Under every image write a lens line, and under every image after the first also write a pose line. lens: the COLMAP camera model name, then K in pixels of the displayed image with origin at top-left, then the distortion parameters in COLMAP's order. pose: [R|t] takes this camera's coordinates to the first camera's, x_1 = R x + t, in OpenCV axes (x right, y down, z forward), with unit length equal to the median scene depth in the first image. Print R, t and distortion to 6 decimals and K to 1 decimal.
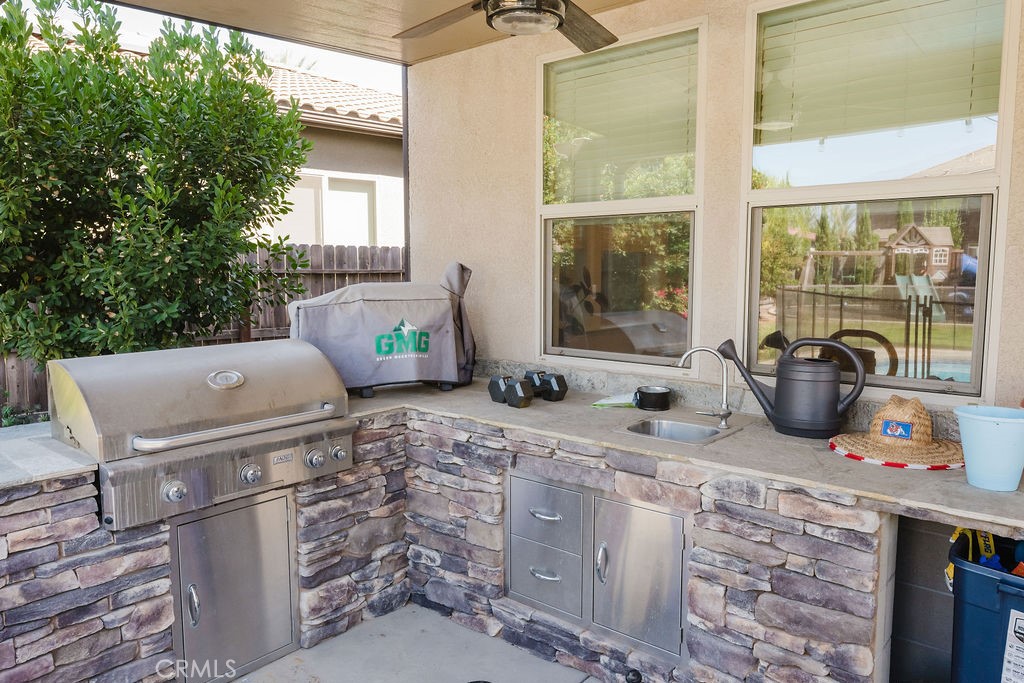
lens RADIAL K [[730.9, 0, 512.4], [0, 730.9, 338.4], [0, 0, 1]] dist [0.020612, 0.002379]
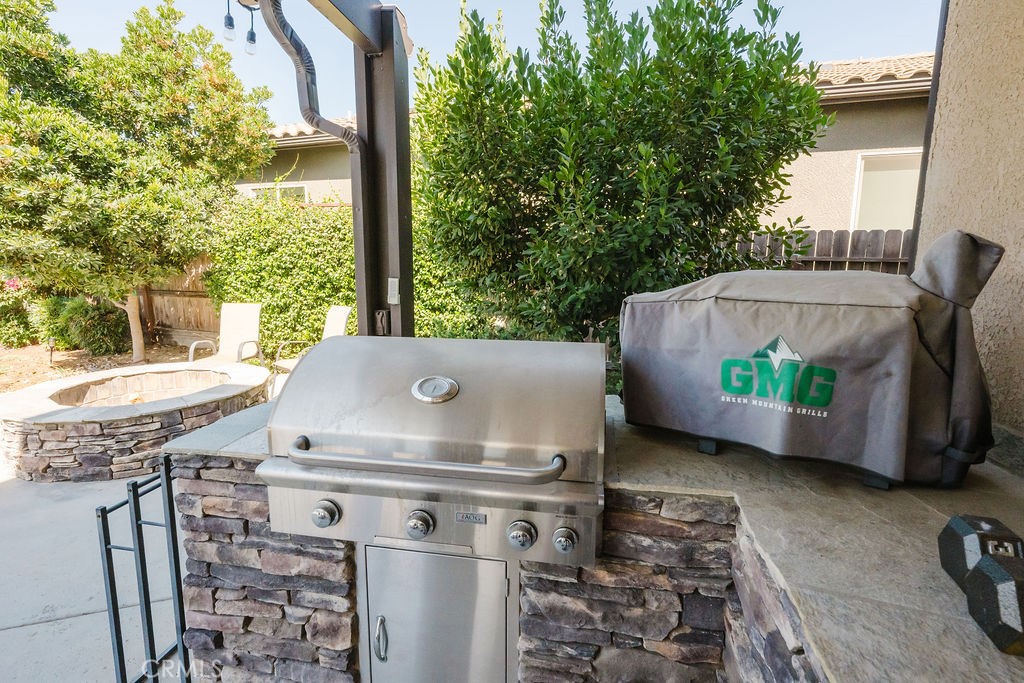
lens RADIAL K [[496.1, 0, 507.5], [0, 496.1, 339.1], [0, 0, 1]] dist [-0.001632, 0.000859]
pose [[0.496122, 0.140978, -0.856731, 0.068266], [-0.092375, 0.989700, 0.109365, -0.047631], [0.863325, 0.024883, 0.504035, 0.647247]]
